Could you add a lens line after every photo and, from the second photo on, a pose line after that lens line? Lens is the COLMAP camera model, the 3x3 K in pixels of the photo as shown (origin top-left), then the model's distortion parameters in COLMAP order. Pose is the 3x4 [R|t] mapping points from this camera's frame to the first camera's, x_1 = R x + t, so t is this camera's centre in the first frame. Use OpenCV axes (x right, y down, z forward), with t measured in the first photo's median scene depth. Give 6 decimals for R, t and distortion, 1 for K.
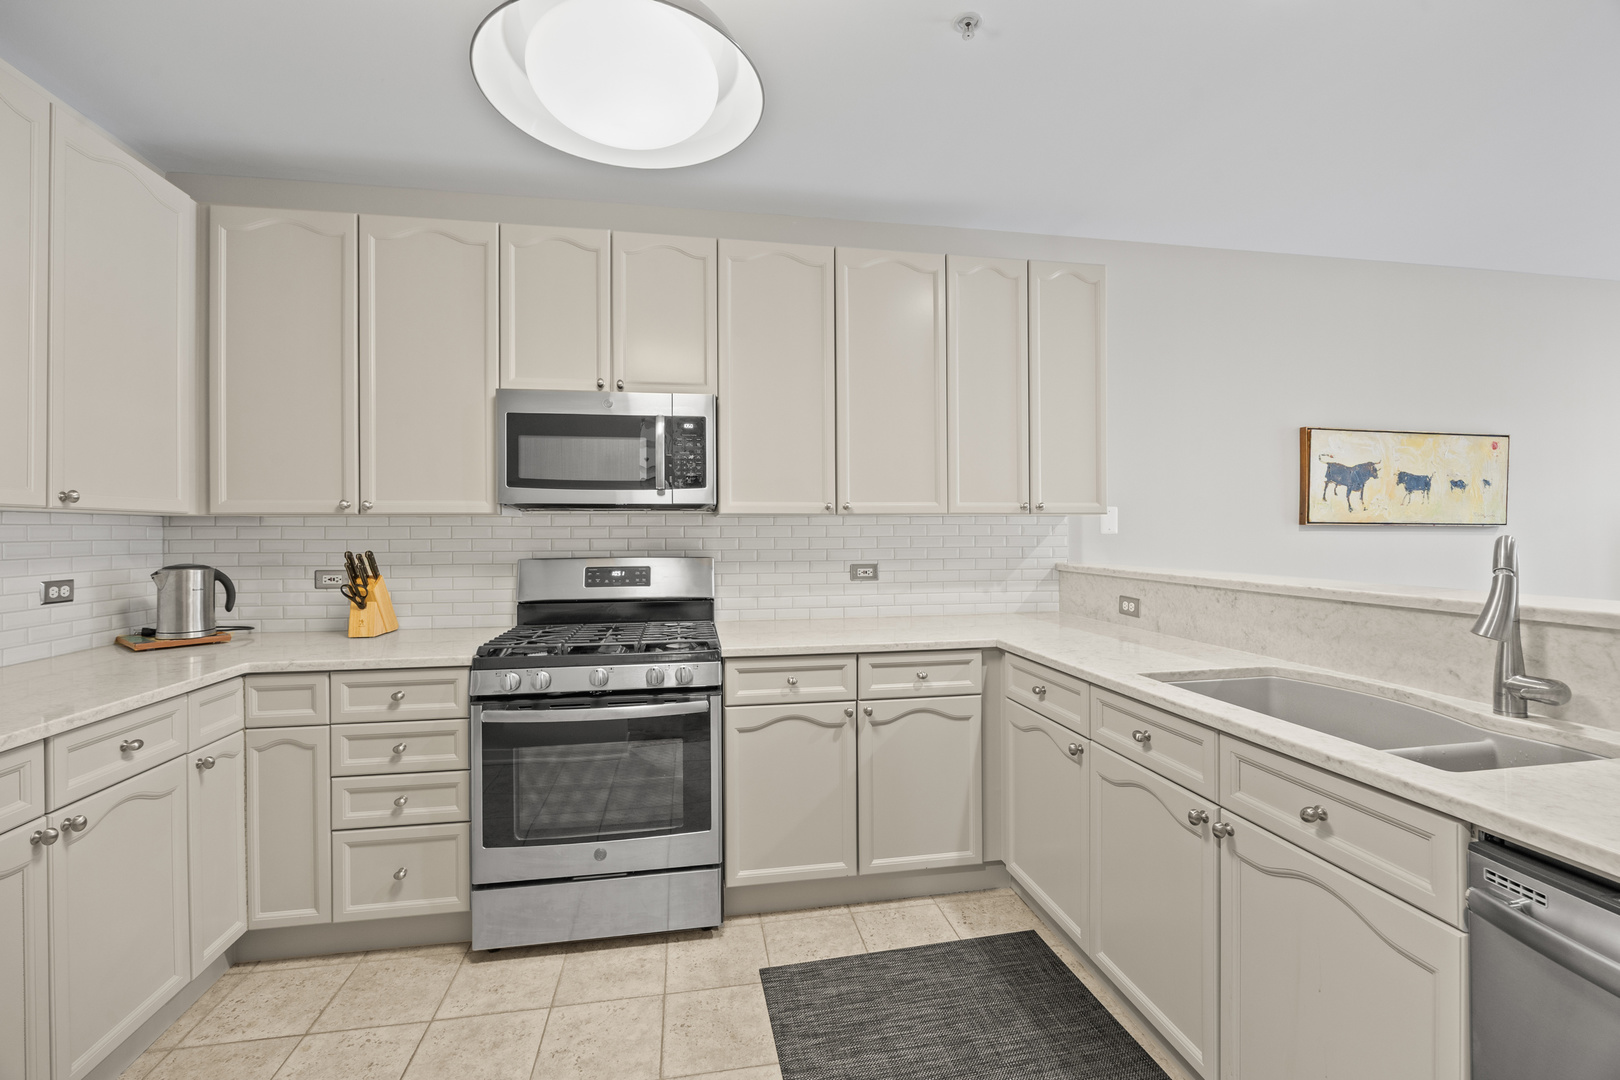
lens RADIAL K [[685.4, 0, 807.2], [0, 685.4, 531.9], [0, 0, 1]] dist [-0.010229, 0.000087]
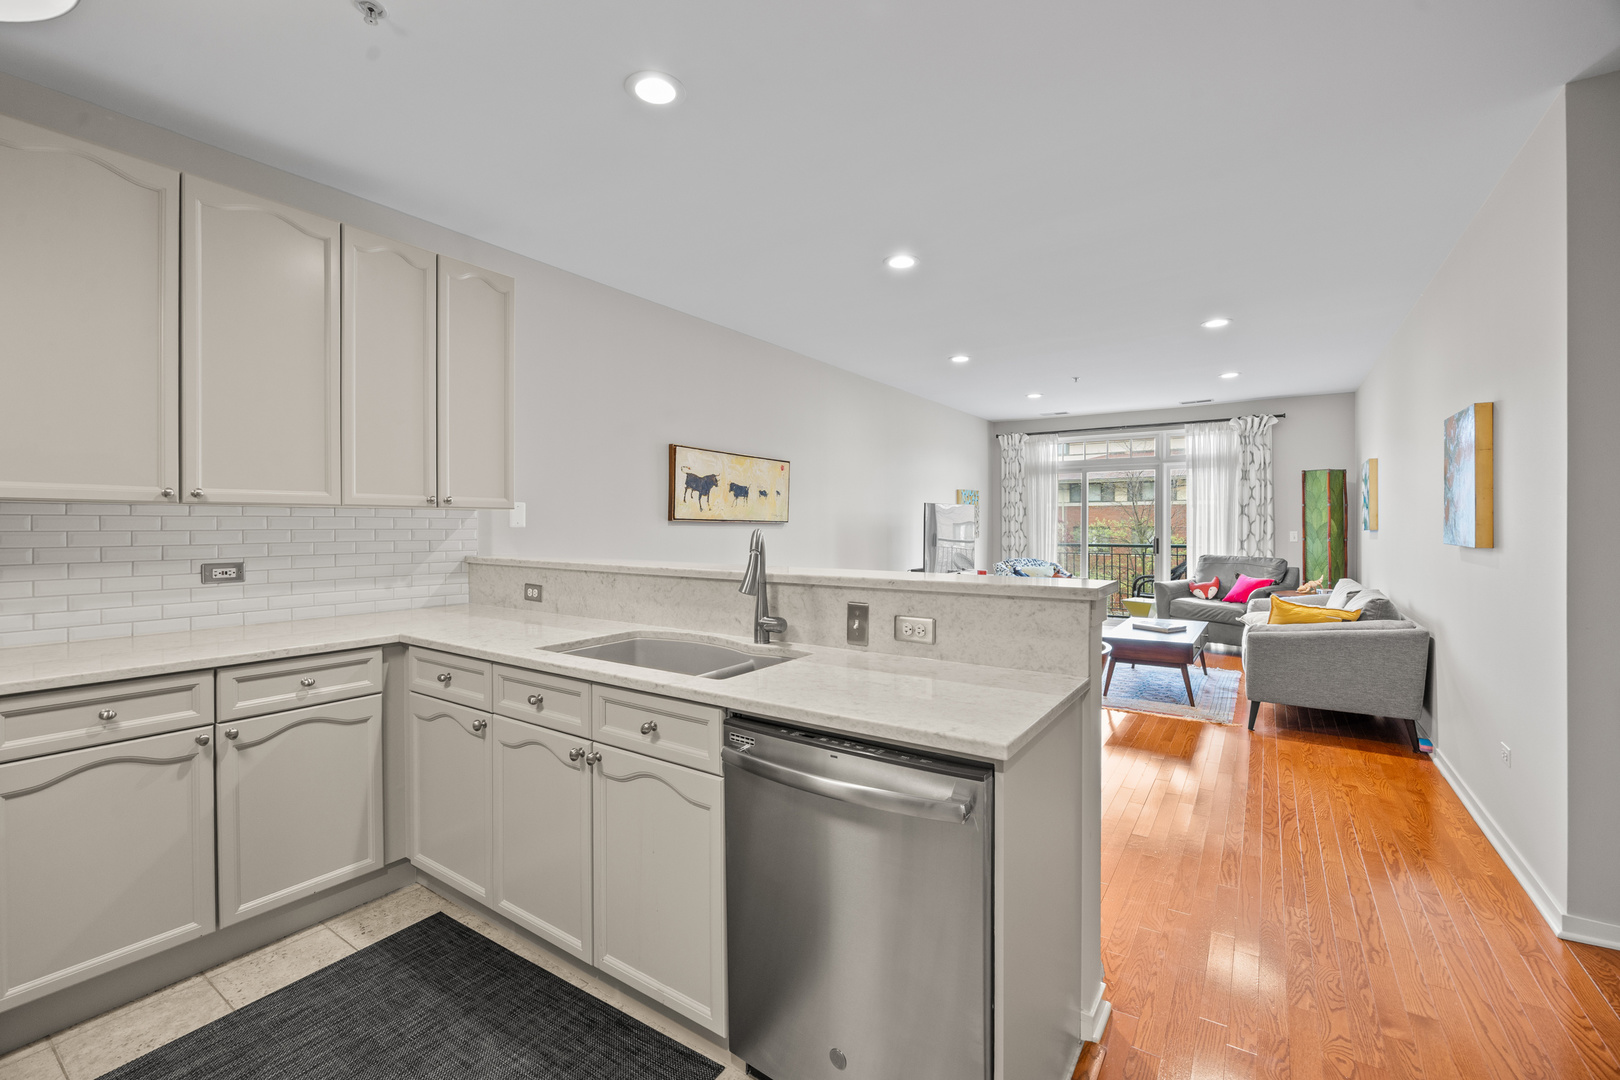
lens RADIAL K [[685.4, 0, 805.7], [0, 685.4, 528.3], [0, 0, 1]] dist [-0.010229, 0.000087]
pose [[0.696583, 0.001490, 0.717475, -0.020636], [-0.004441, 0.999988, 0.002234, -0.000147], [-0.717463, -0.004742, 0.696581, -0.101283]]
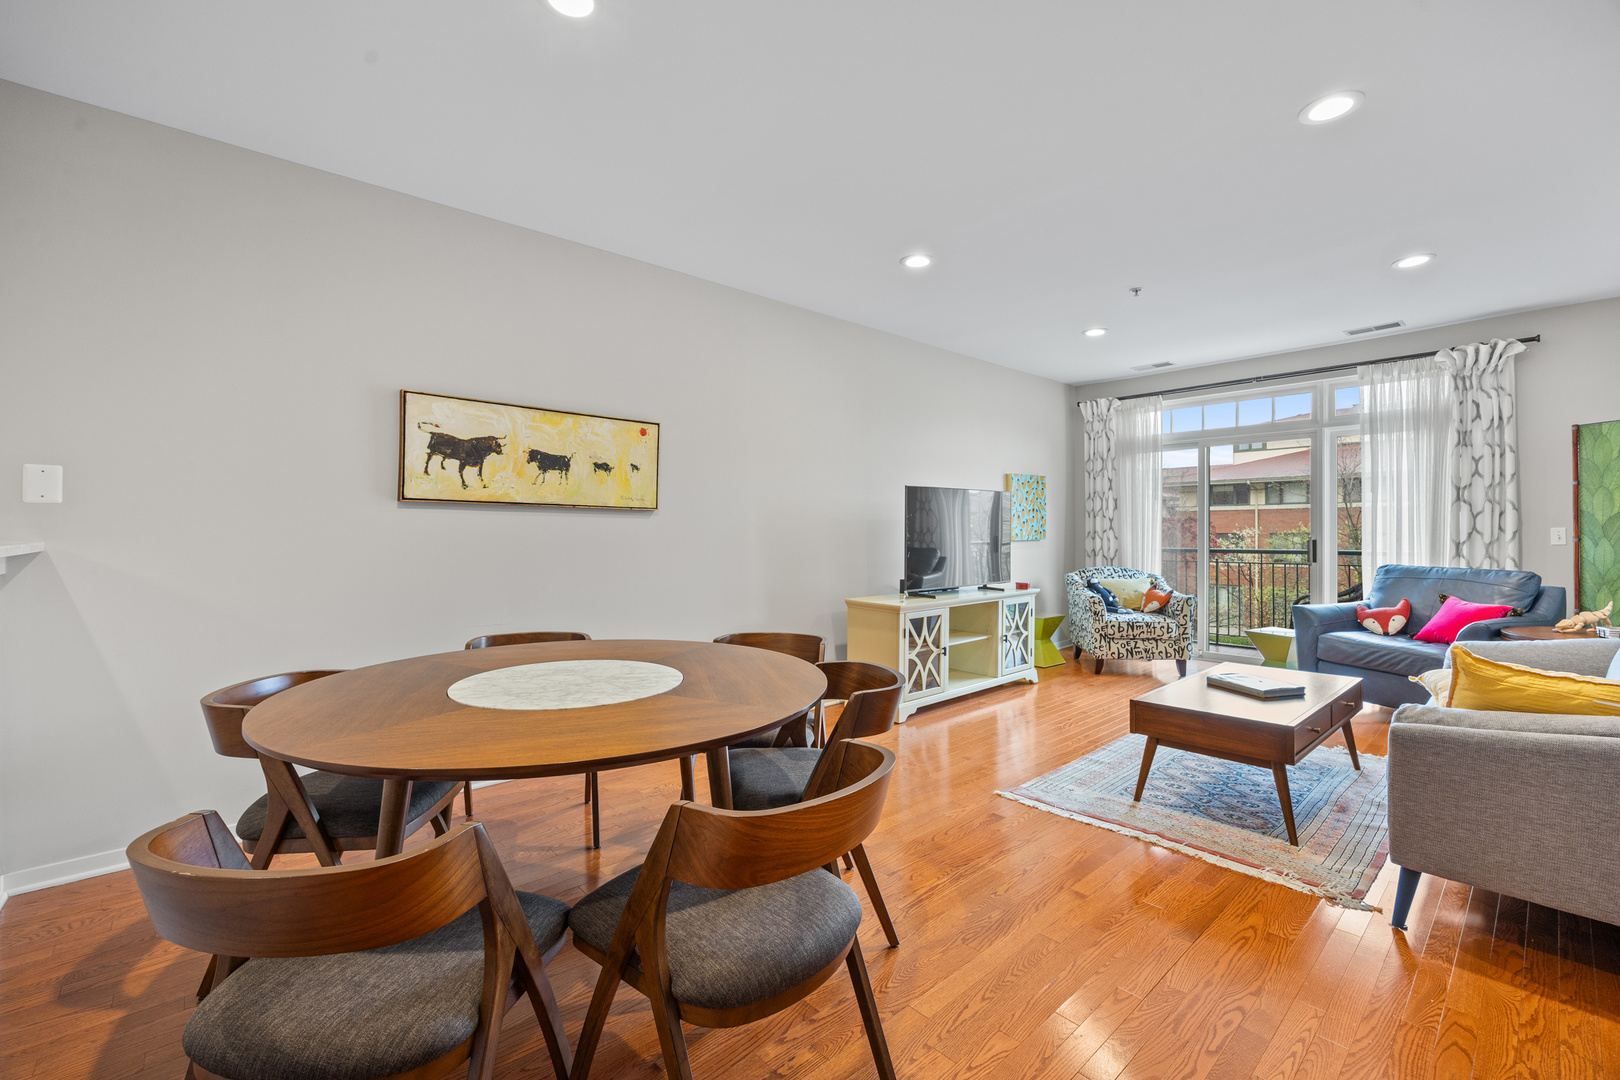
lens RADIAL K [[685.4, 0, 799.3], [0, 685.4, 533.1], [0, 0, 1]] dist [-0.010229, 0.000087]
pose [[0.850374, 0.005459, 0.526151, 0.982733], [-0.005732, 0.999983, -0.001110, 0.040030], [-0.526148, -0.002072, 0.850390, -0.021189]]
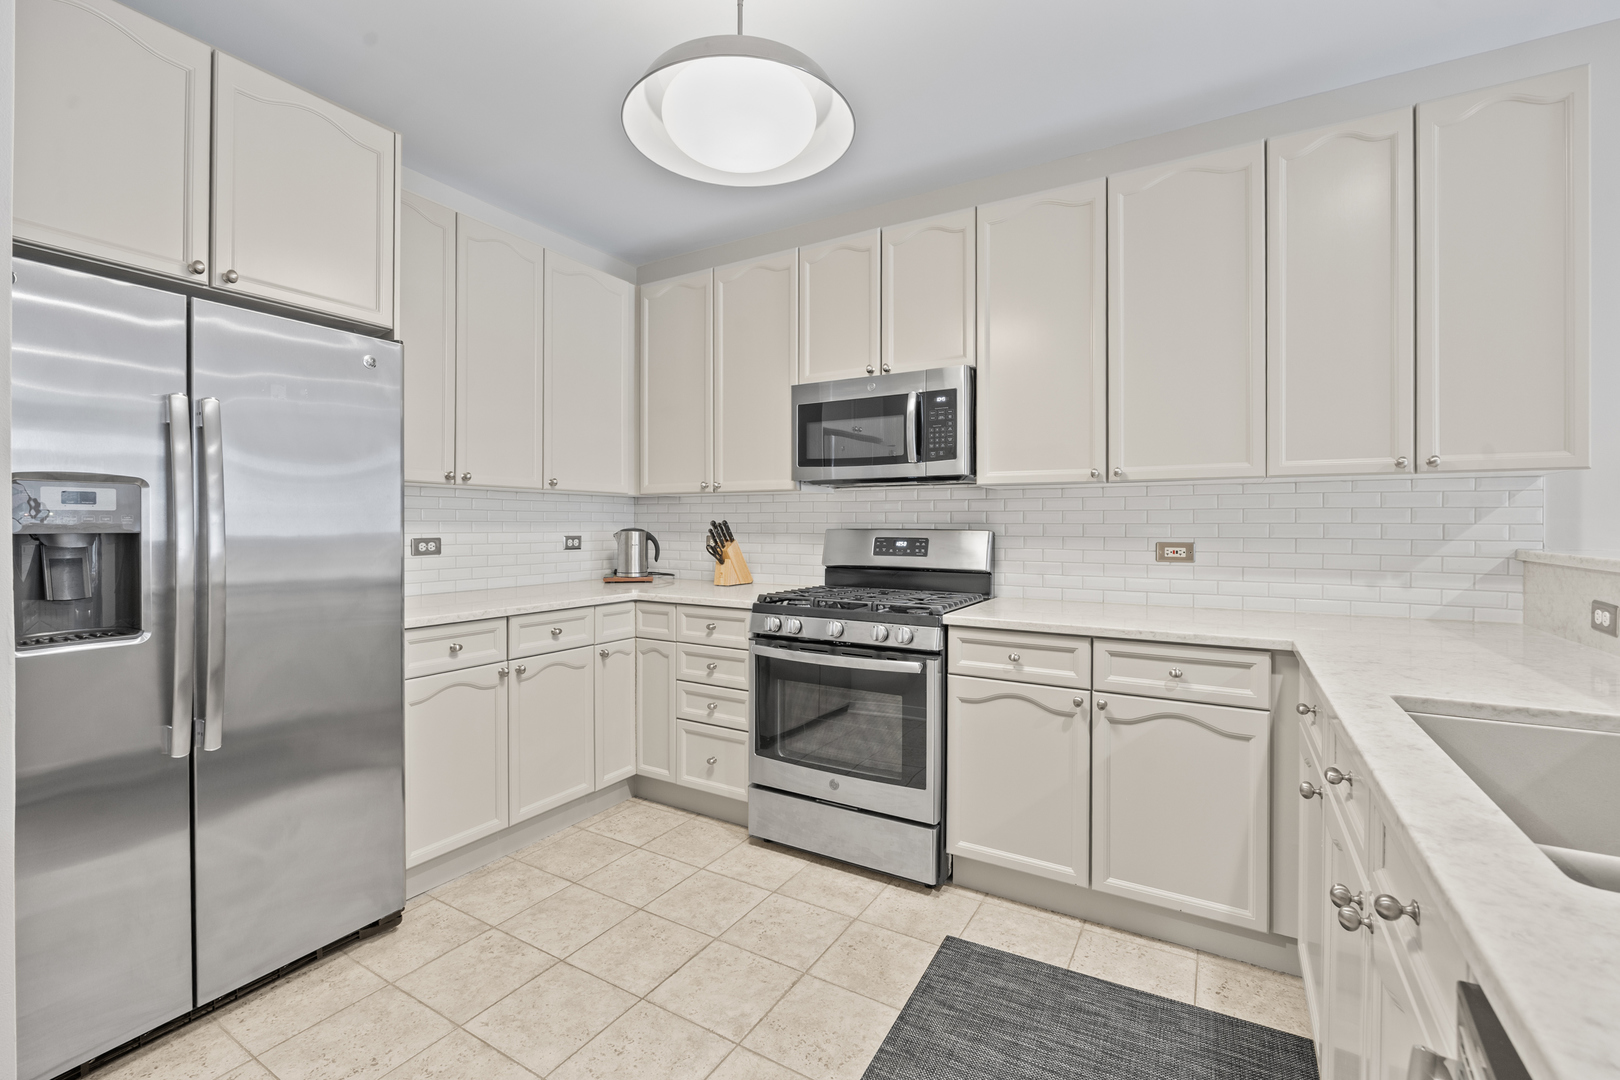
lens RADIAL K [[685.4, 0, 780.2], [0, 685.4, 526.5], [0, 0, 1]] dist [-0.010229, 0.000087]
pose [[0.752876, 0.010621, -0.658077, 0.340805], [-0.005701, 0.999938, 0.009616, 0.028633], [0.658138, -0.003488, 0.752889, 0.075270]]
